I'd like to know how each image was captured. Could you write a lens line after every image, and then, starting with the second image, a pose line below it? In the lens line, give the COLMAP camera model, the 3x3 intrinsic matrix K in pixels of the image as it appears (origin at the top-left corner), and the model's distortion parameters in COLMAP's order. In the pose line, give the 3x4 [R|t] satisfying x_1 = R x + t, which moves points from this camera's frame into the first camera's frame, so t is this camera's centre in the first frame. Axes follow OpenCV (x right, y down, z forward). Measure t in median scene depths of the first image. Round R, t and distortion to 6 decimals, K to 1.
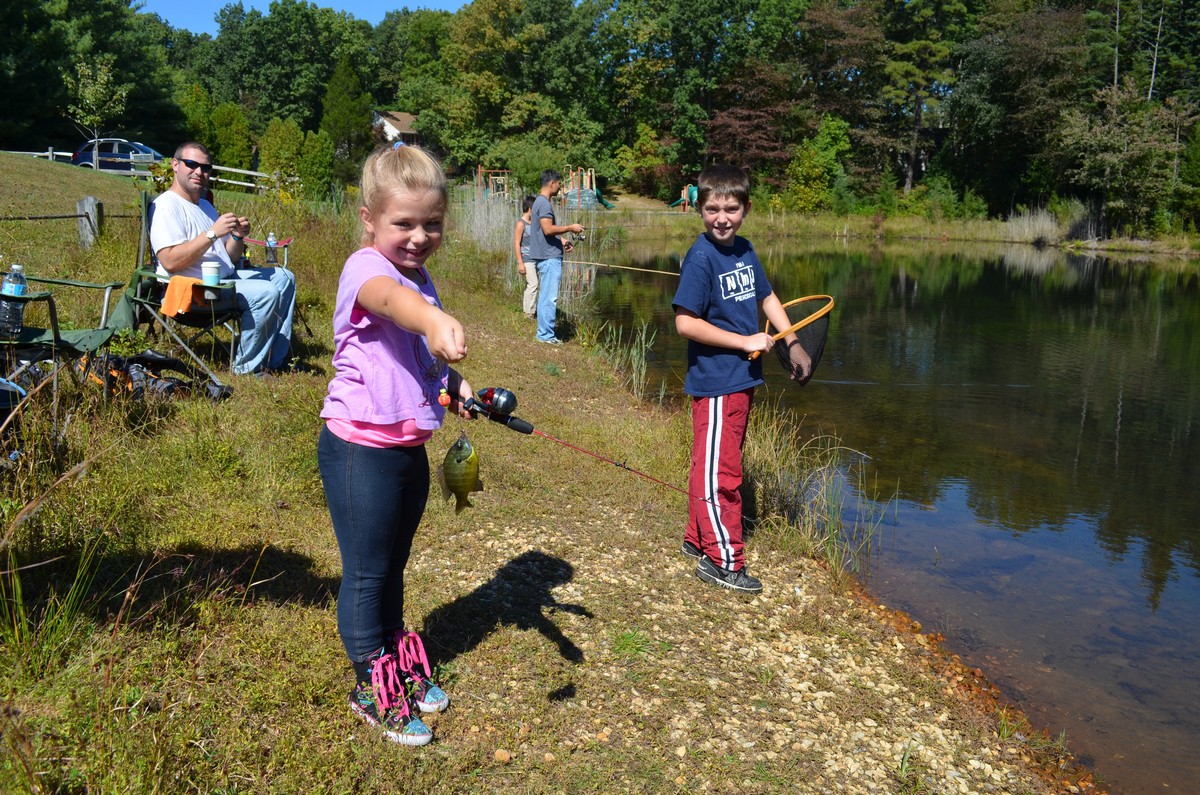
lens RADIAL K [[954.6, 0, 604.4], [0, 954.6, 398.6], [0, 0, 1]] dist [-0.088892, 0.017091]
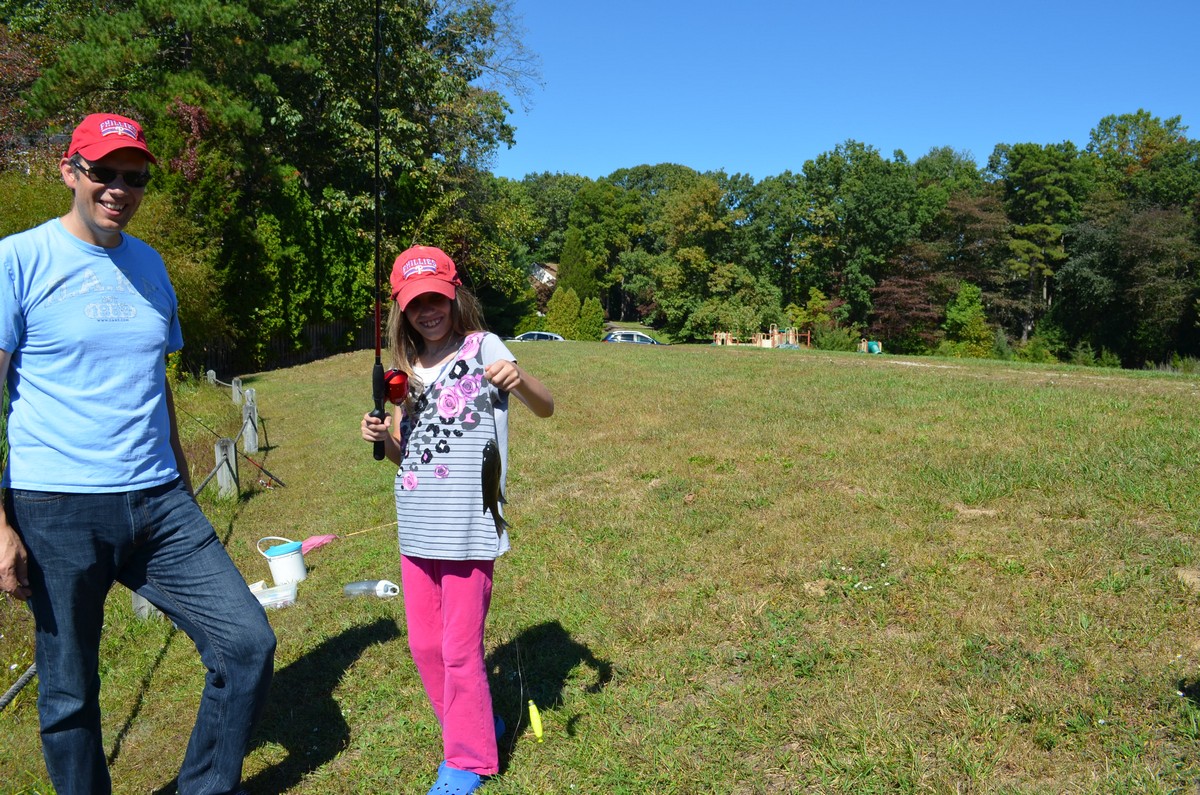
lens RADIAL K [[954.6, 0, 609.2], [0, 954.6, 401.5], [0, 0, 1]] dist [-0.088892, 0.017091]
pose [[0.999973, 0.004402, 0.005887, -0.262078], [-0.003654, 0.992580, -0.121538, 0.007911], [-0.006378, 0.121513, 0.992569, -0.229112]]
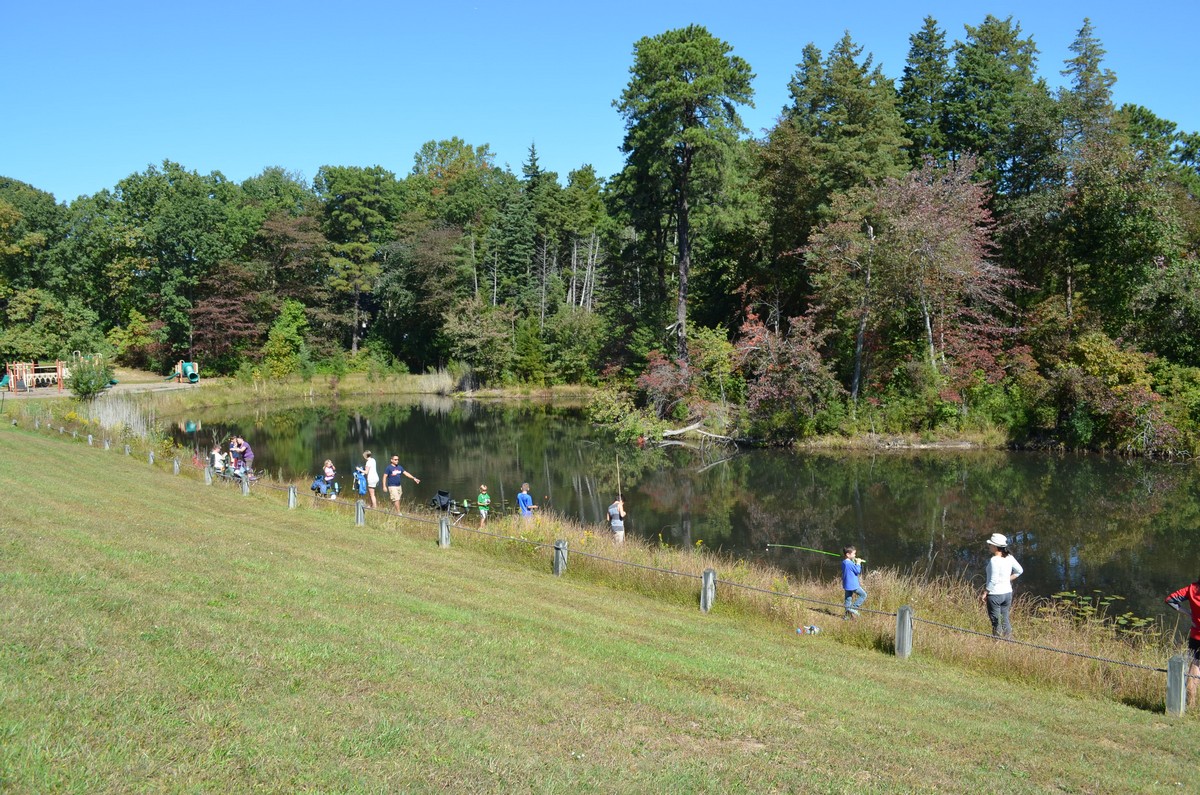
lens RADIAL K [[984.6, 0, 608.6], [0, 984.6, 393.1], [0, 0, 1]] dist [-0.090933, 0.024505]
pose [[0.852411, -0.067165, 0.518540, -0.098202], [0.139633, 0.984940, -0.101962, 0.025599], [-0.503882, 0.159319, 0.848952, -0.369251]]
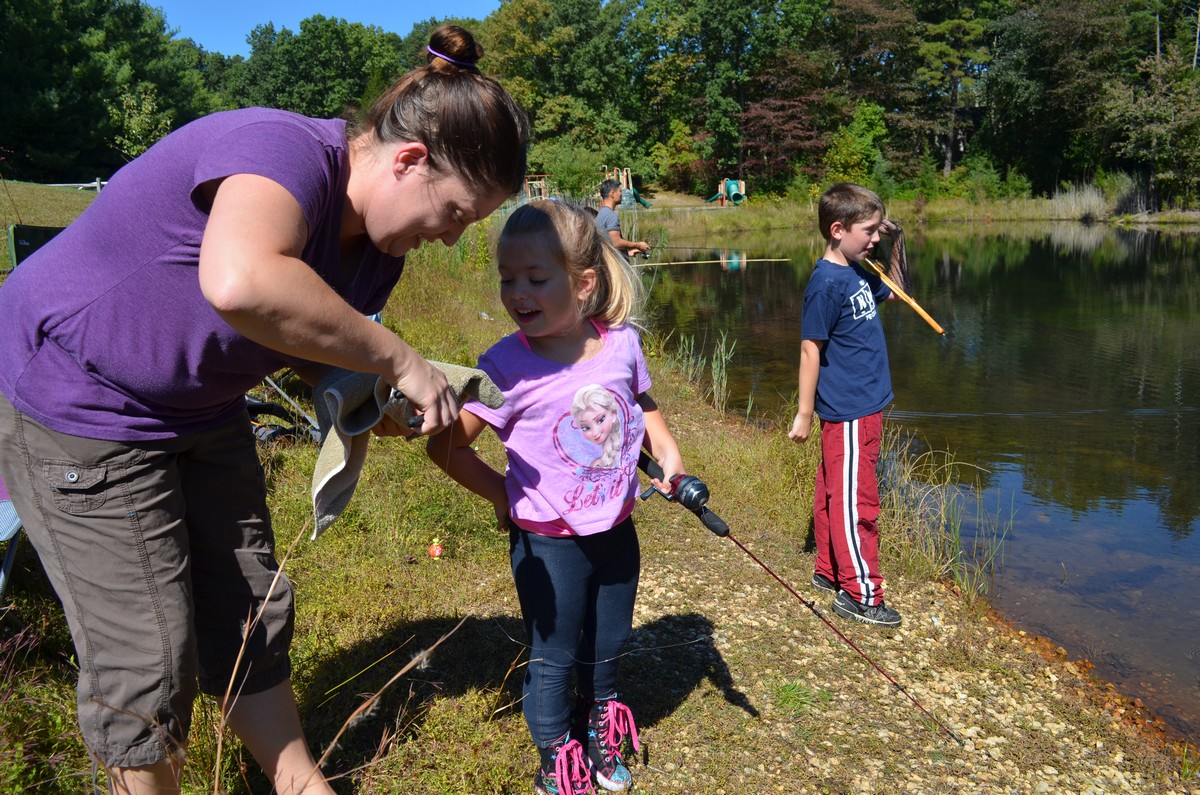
lens RADIAL K [[954.6, 0, 604.9], [0, 954.6, 397.9], [0, 0, 1]] dist [-0.088892, 0.017091]
pose [[0.997938, -0.046417, -0.044331, -0.003940], [0.046463, 0.998920, 0.000000, -0.001984], [0.044283, -0.002060, 0.999017, 0.001312]]
